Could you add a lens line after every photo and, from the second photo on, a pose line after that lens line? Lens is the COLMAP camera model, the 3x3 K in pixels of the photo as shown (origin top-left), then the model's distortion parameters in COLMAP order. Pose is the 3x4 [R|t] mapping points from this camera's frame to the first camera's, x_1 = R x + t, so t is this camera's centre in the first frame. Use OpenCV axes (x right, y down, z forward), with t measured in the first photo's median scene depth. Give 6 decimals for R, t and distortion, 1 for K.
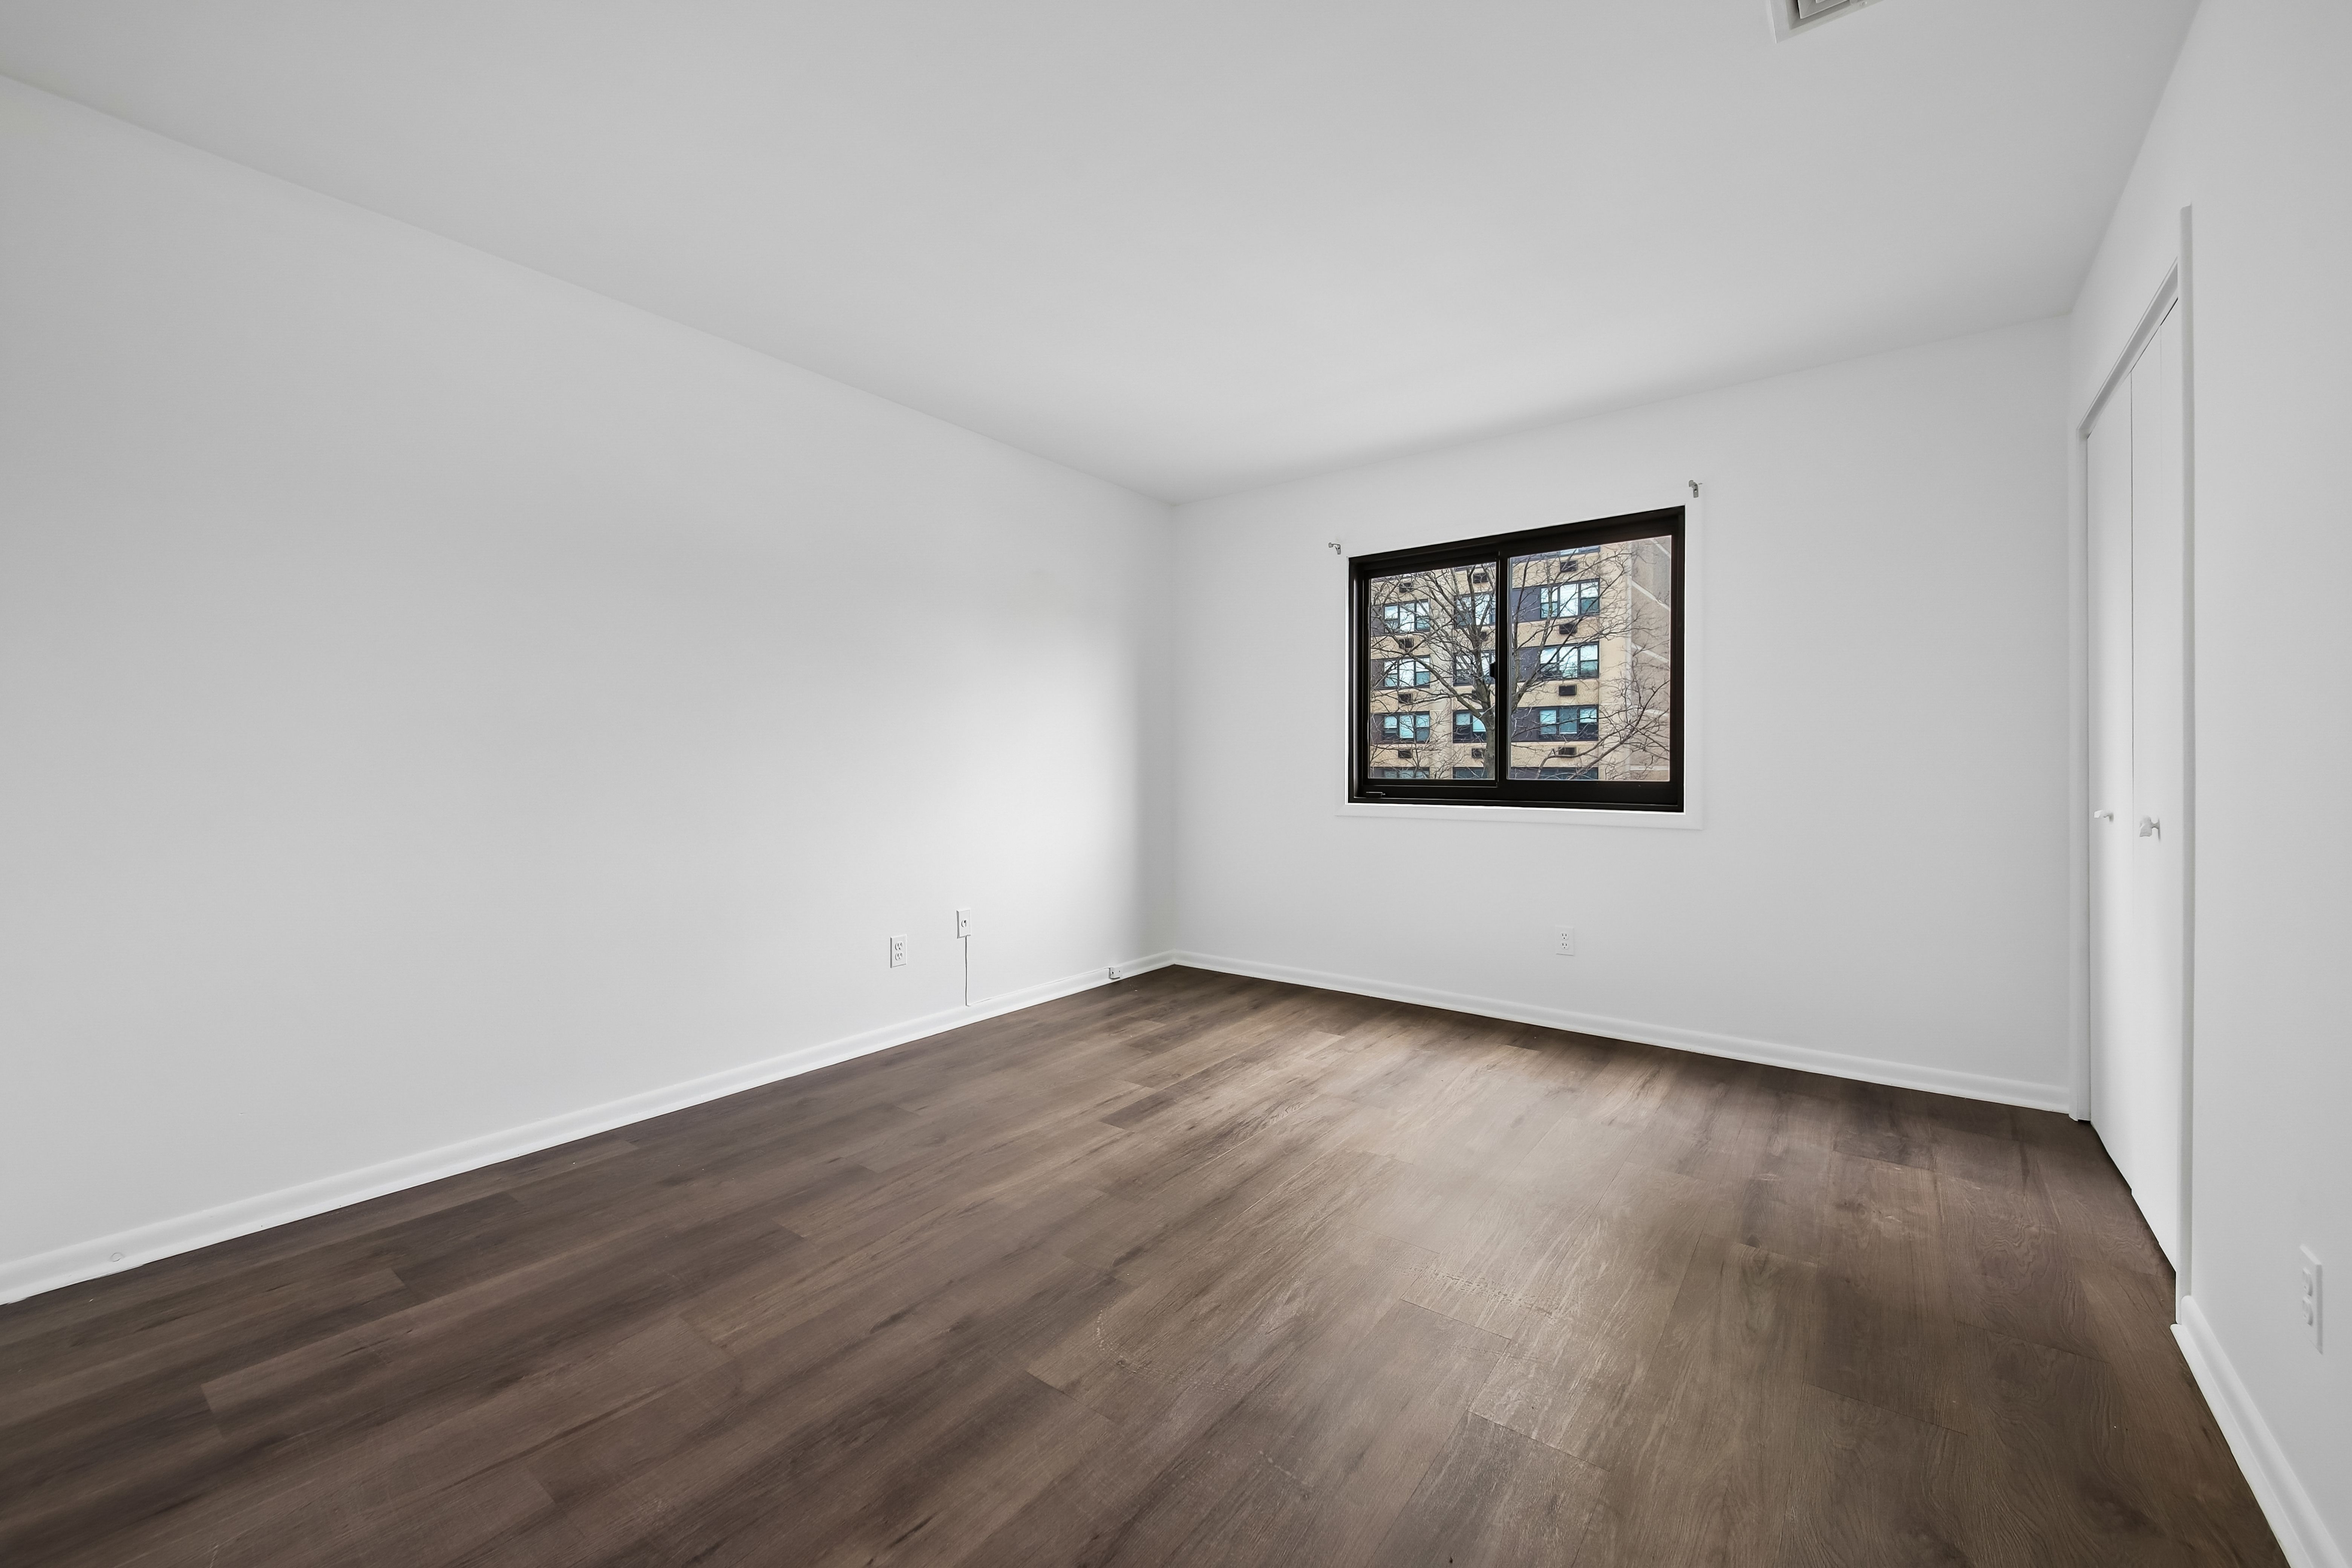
lens RADIAL K [[934.9, 0, 1179.1], [0, 934.9, 796.9], [0, 0, 1]] dist [0.035751, -0.028609]
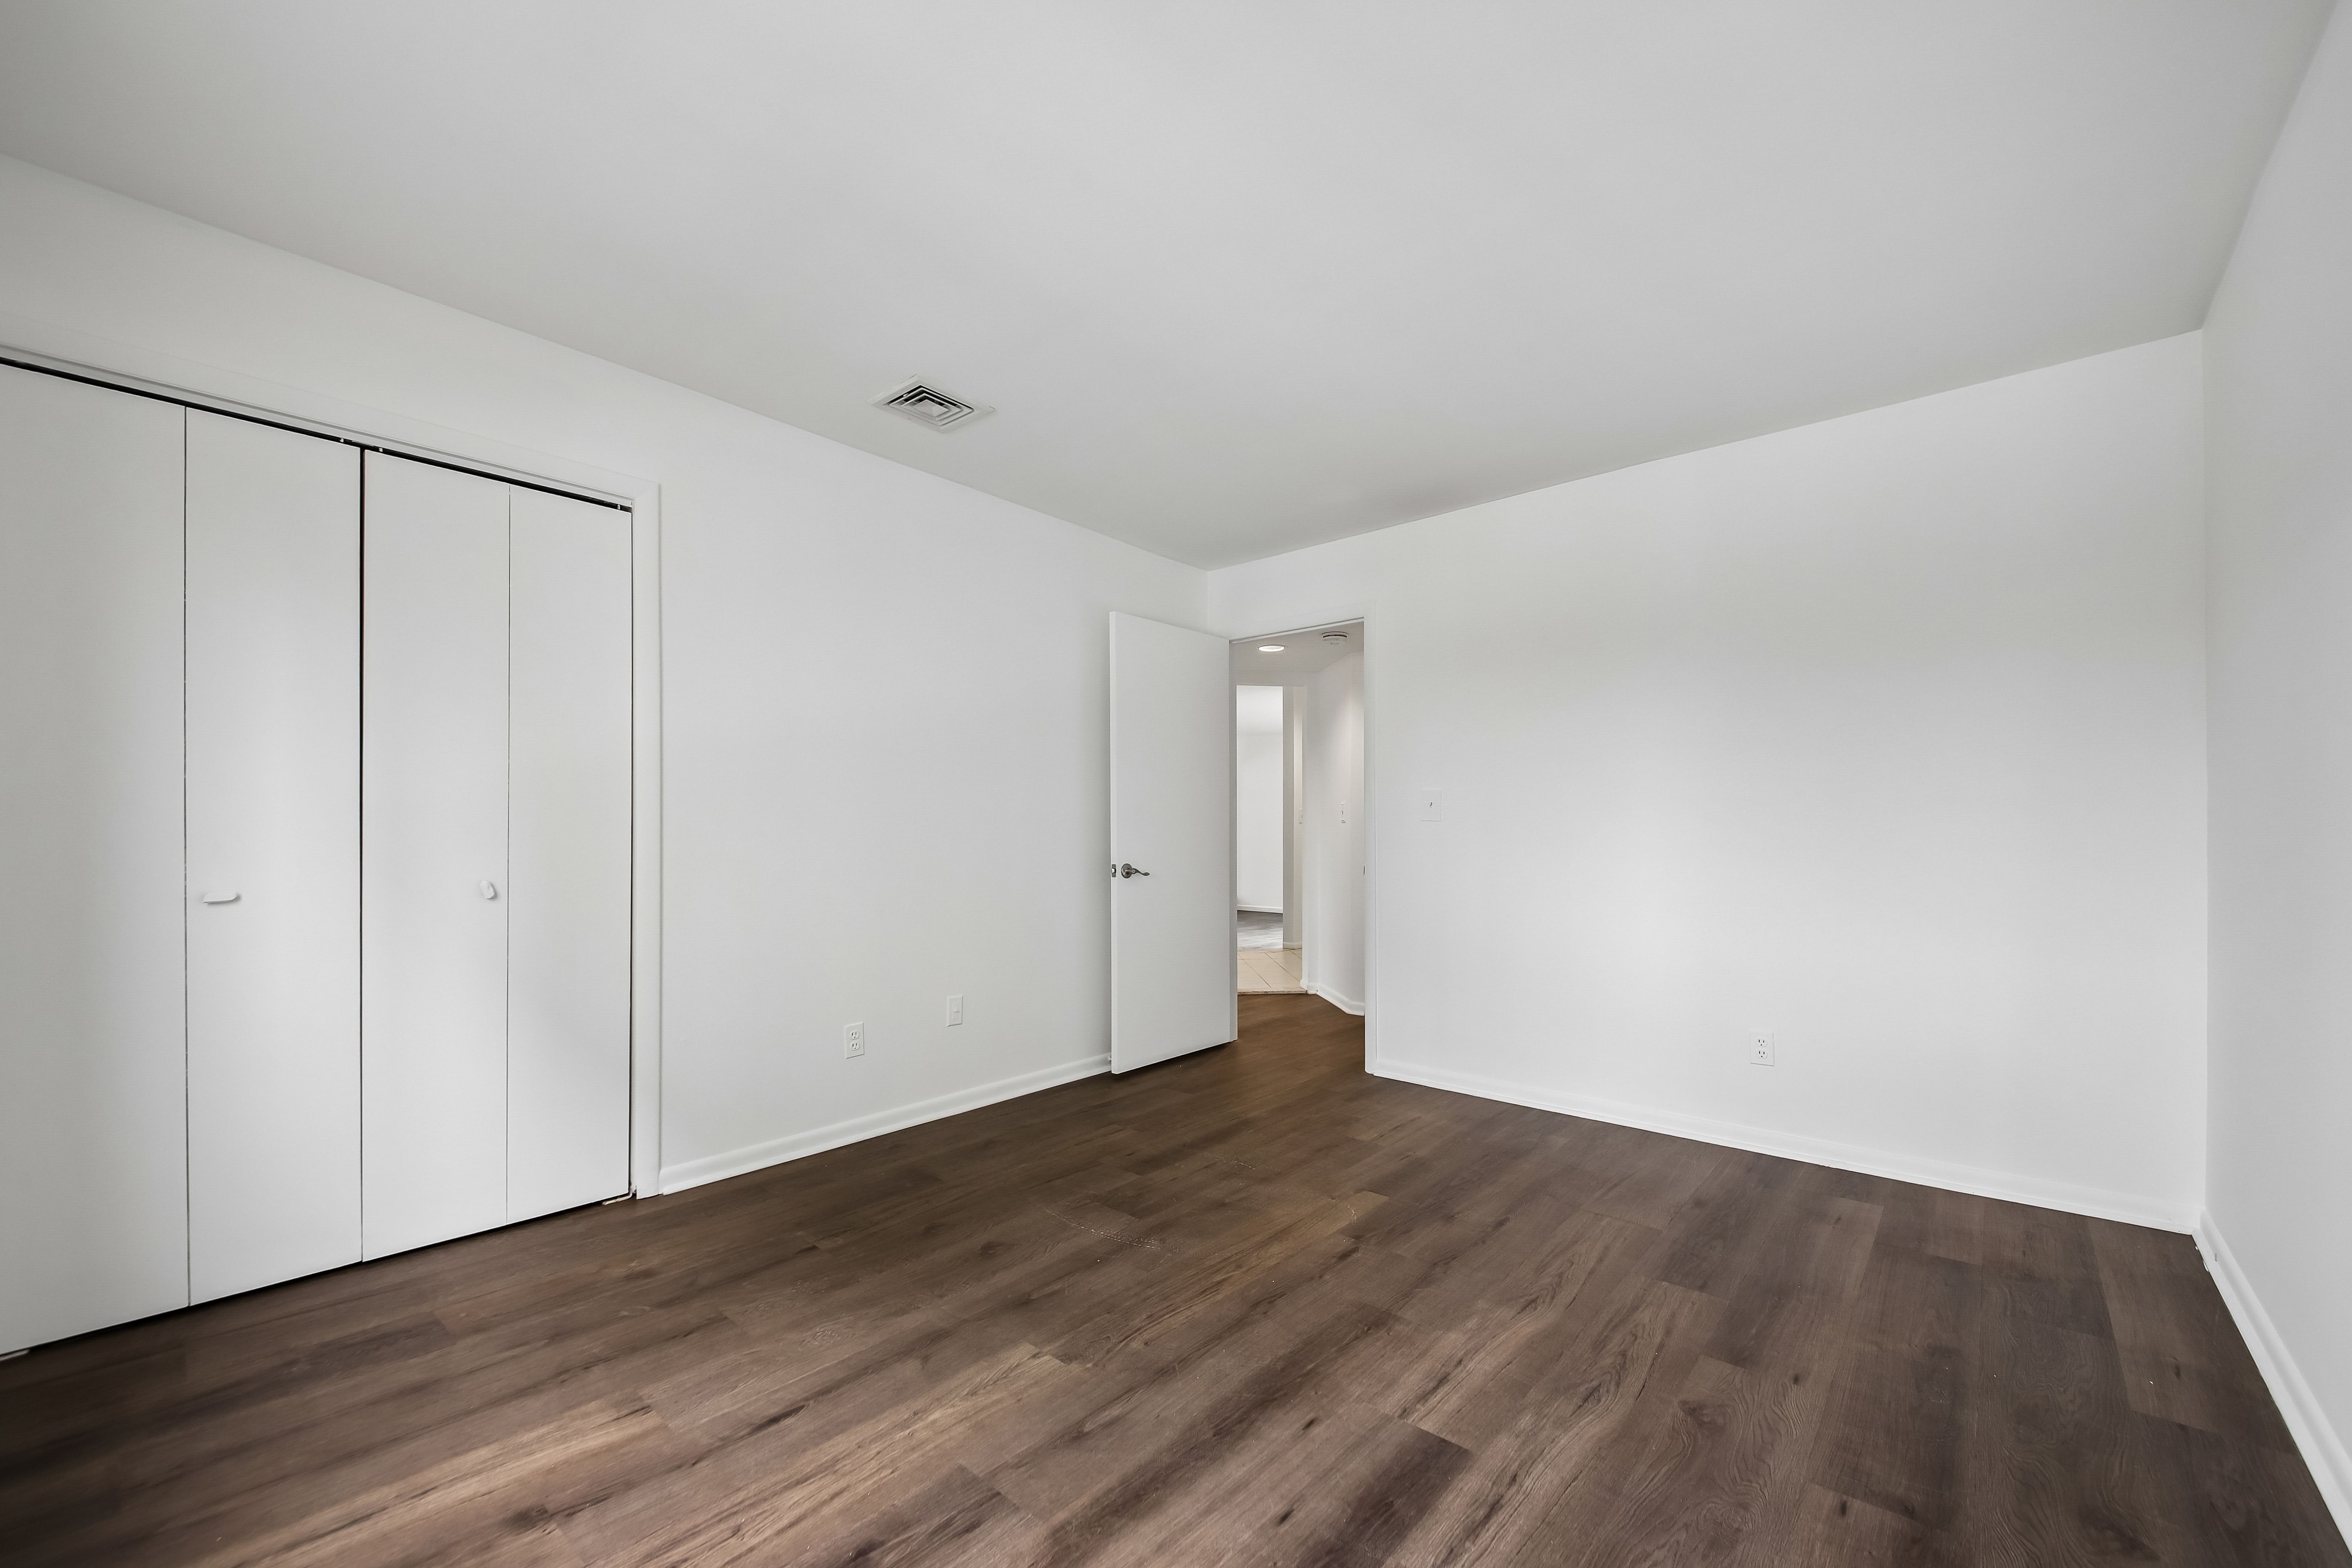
lens RADIAL K [[934.9, 0, 1179.1], [0, 934.9, 796.9], [0, 0, 1]] dist [0.035751, -0.028609]
pose [[-0.997220, 0.003290, 0.074442, 0.053936], [0.002779, 0.999972, -0.006965, -0.060883], [-0.074462, -0.006738, -0.997201, 1.731320]]
